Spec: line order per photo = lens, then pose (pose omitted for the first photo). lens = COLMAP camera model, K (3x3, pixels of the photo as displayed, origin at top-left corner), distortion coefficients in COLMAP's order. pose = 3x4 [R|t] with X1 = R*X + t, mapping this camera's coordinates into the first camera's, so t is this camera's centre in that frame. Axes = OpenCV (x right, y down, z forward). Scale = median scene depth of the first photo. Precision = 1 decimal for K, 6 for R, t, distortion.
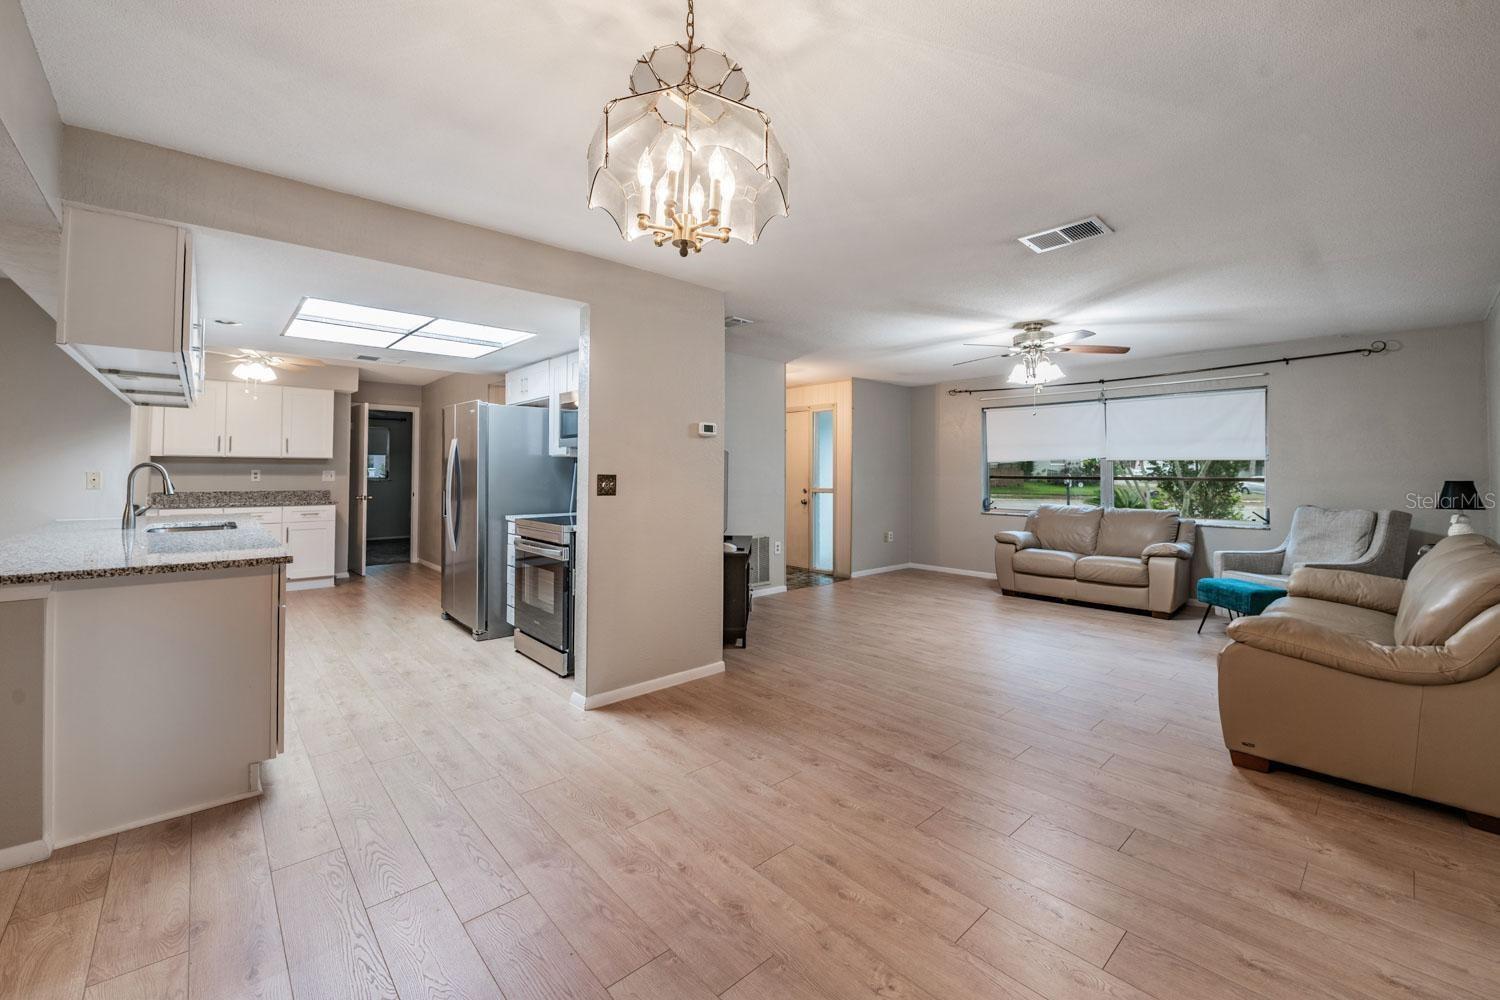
lens RADIAL K [[593.9, 0, 741.9], [0, 593.9, 459.0], [0, 0, 1]] dist [-0.009125, -0.002419]
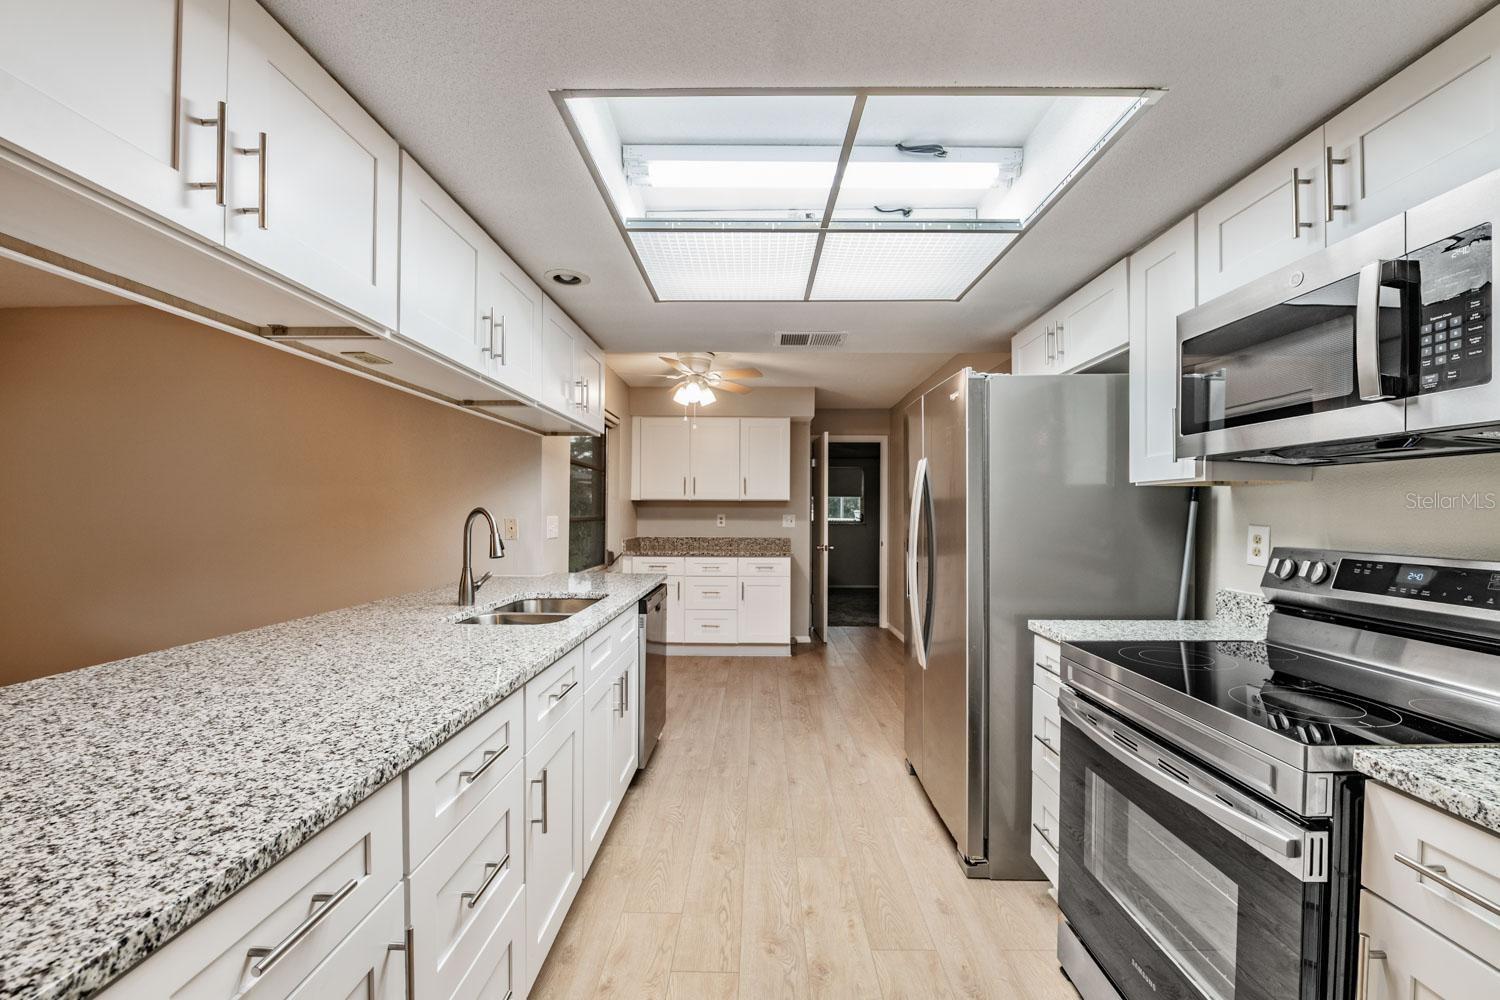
lens RADIAL K [[593.9, 0, 747.9], [0, 593.9, 515.0], [0, 0, 1]] dist [-0.009125, -0.002419]
pose [[0.728603, 0.000899, -0.684936, -0.195113], [0.018723, 0.999599, 0.021229, 0.001132], [0.684681, -0.028291, 0.728294, 0.419580]]
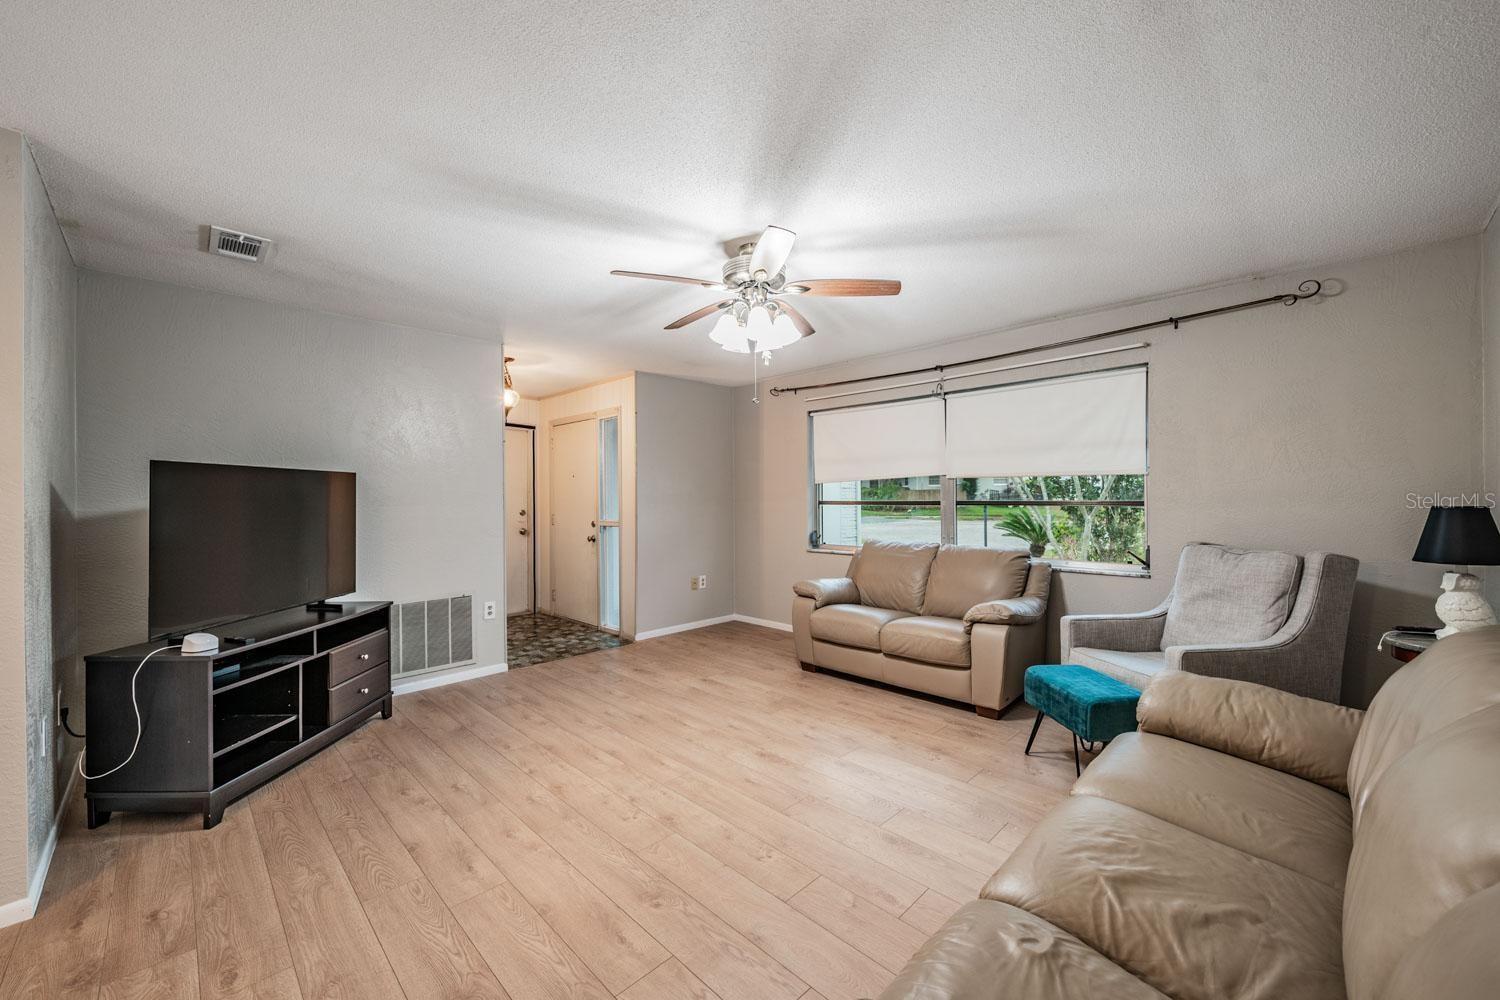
lens RADIAL K [[593.9, 0, 742.8], [0, 593.9, 499.9], [0, 0, 1]] dist [-0.009125, -0.002419]
pose [[0.997968, -0.018761, 0.060899, 0.358884], [0.017003, 0.999427, 0.029259, 0.005029], [-0.061413, -0.028164, 0.997715, 0.328738]]
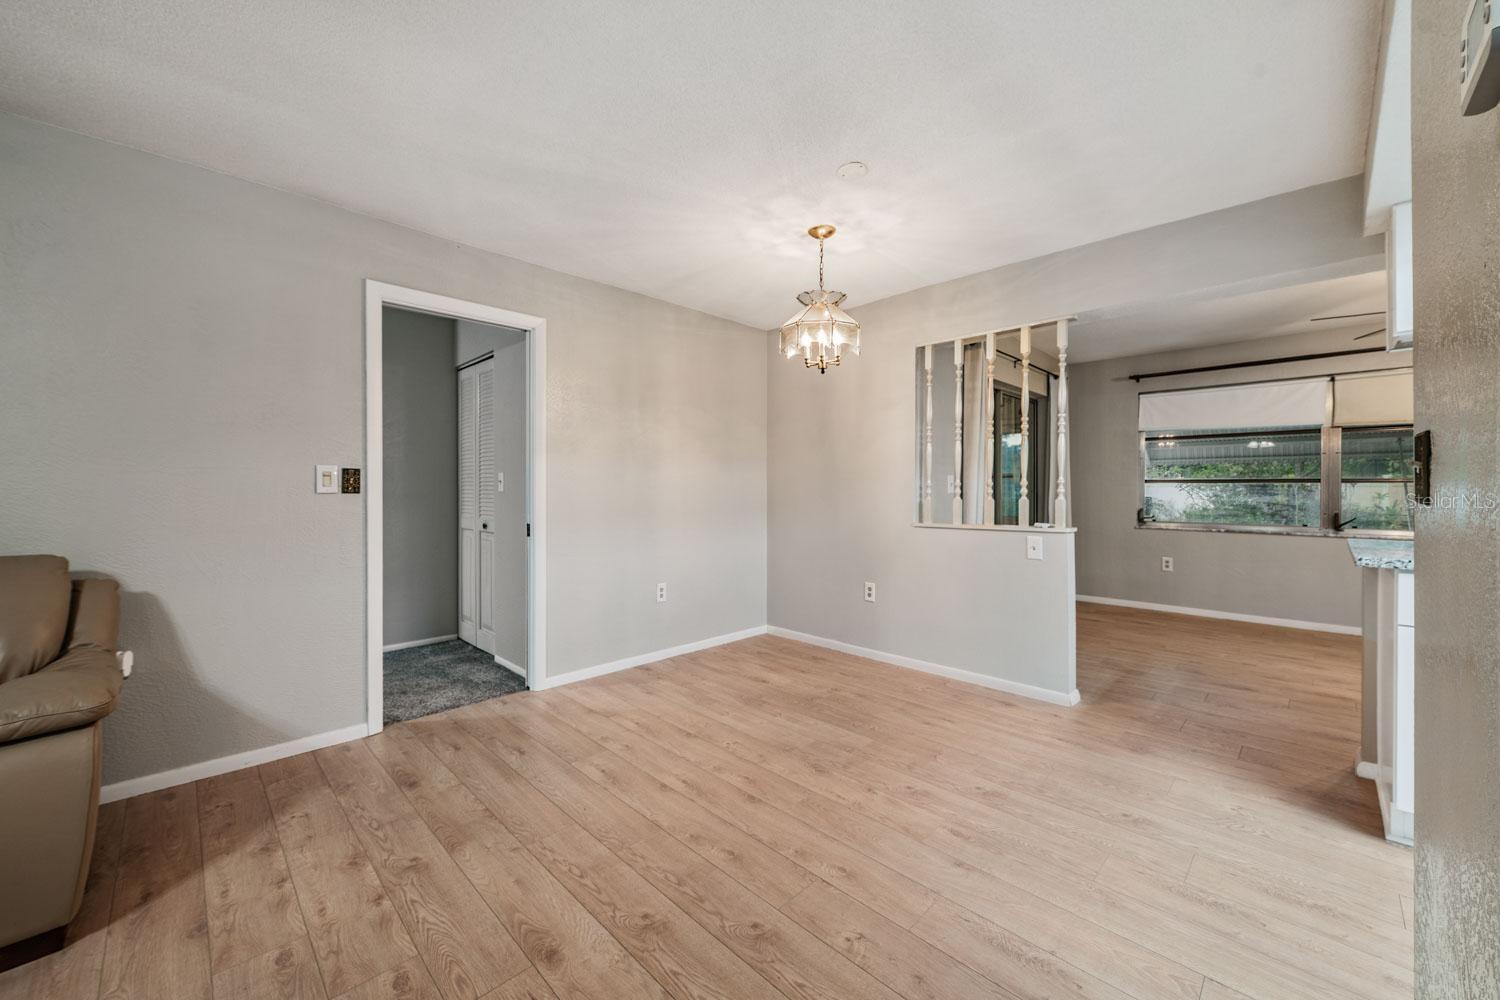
lens RADIAL K [[593.9, 0, 725.9], [0, 593.9, 497.8], [0, 0, 1]] dist [-0.009125, -0.002419]
pose [[-0.999253, -0.002923, -0.038537, 0.082201], [-0.002616, 0.999964, -0.008014, 0.028051], [0.038559, -0.007907, -0.999225, 0.726238]]
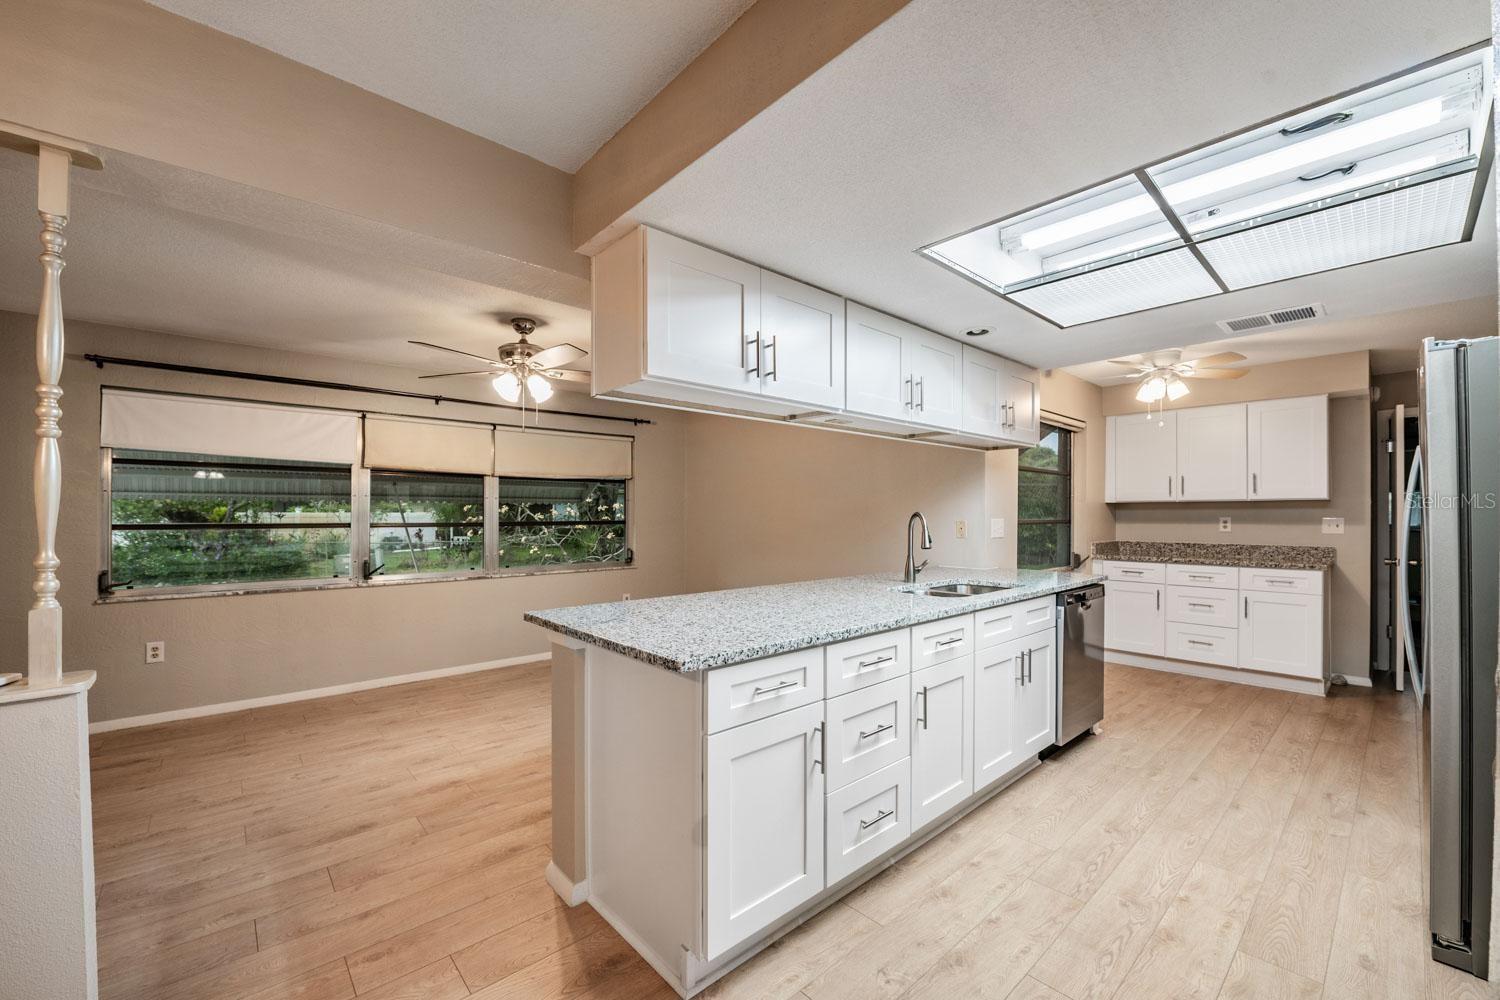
lens RADIAL K [[593.9, 0, 750.2], [0, 593.9, 523.6], [0, 0, 1]] dist [-0.009125, -0.002419]
pose [[-0.002855, 0.009165, -0.999954, -0.050395], [0.029347, 0.999528, 0.009078, 0.002177], [0.999565, -0.029319, -0.003122, 0.433444]]
